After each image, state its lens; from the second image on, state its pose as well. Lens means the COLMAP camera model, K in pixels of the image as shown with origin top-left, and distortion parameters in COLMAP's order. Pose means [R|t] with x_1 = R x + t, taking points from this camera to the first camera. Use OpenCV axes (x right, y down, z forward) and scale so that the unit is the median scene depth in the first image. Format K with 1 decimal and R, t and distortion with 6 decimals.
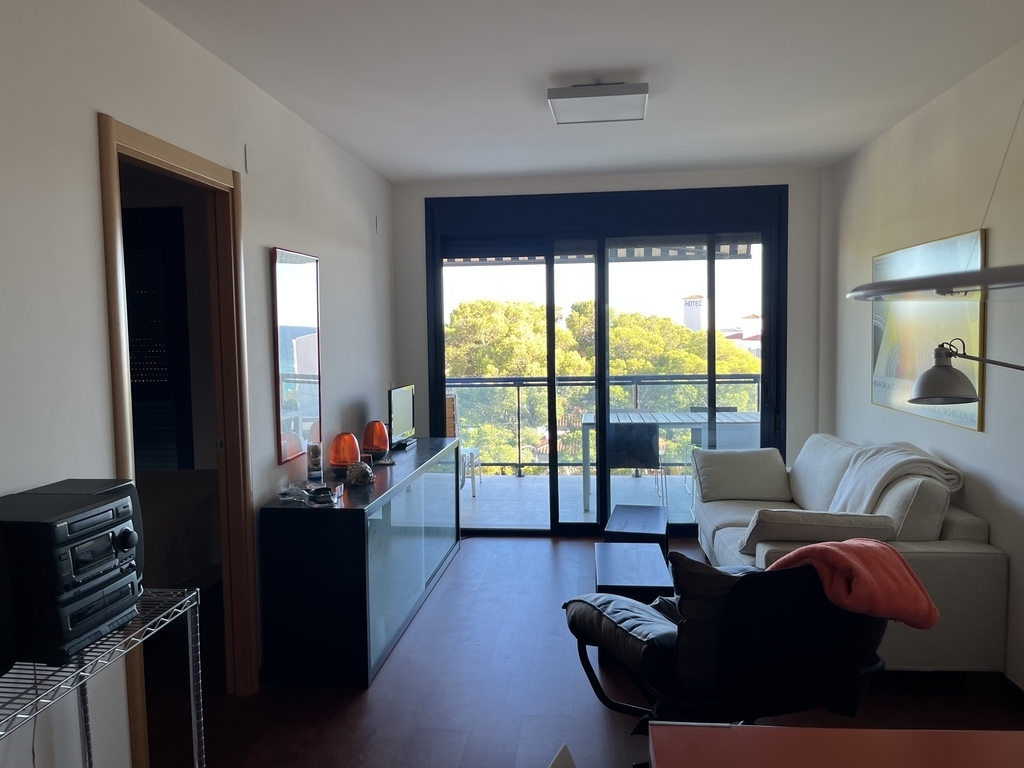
lens RADIAL K [[769.3, 0, 510.9], [0, 769.3, 384.8], [0, 0, 1]] dist [0.012201, 0.002294]
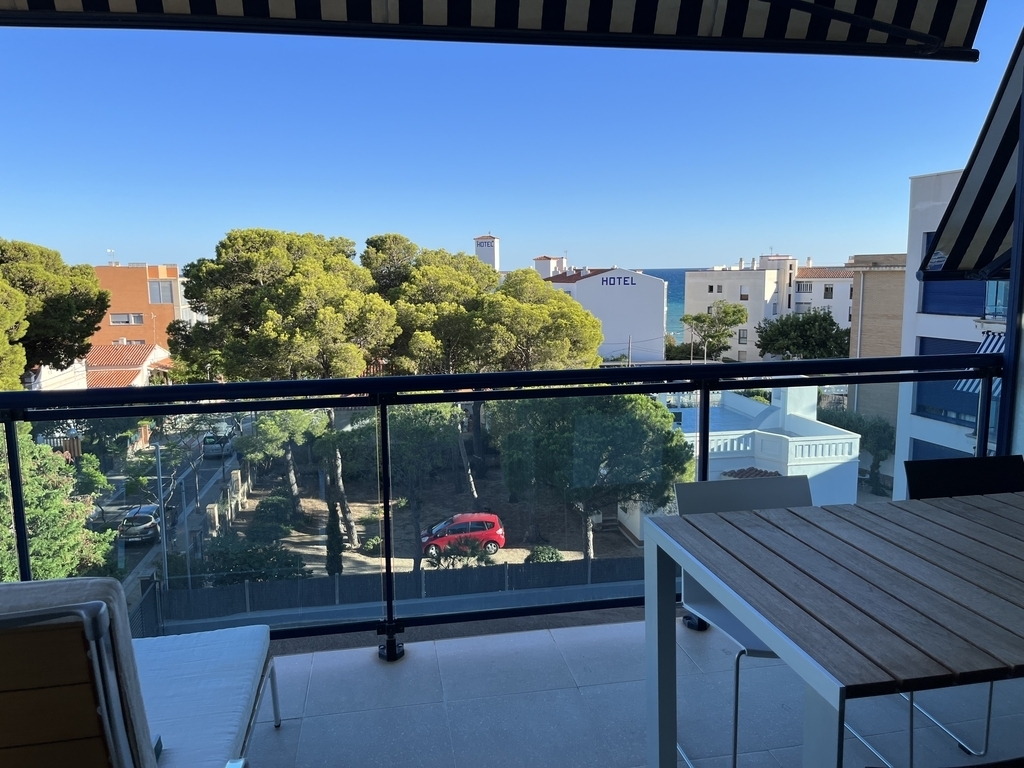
lens RADIAL K [[769.3, 0, 513.0], [0, 769.3, 383.4], [0, 0, 1]] dist [0.012201, 0.002294]
pose [[0.960626, -0.031761, 0.276024, -0.008308], [0.011803, 0.997213, 0.073669, -0.005566], [-0.277595, -0.067510, 0.958323, 0.137362]]
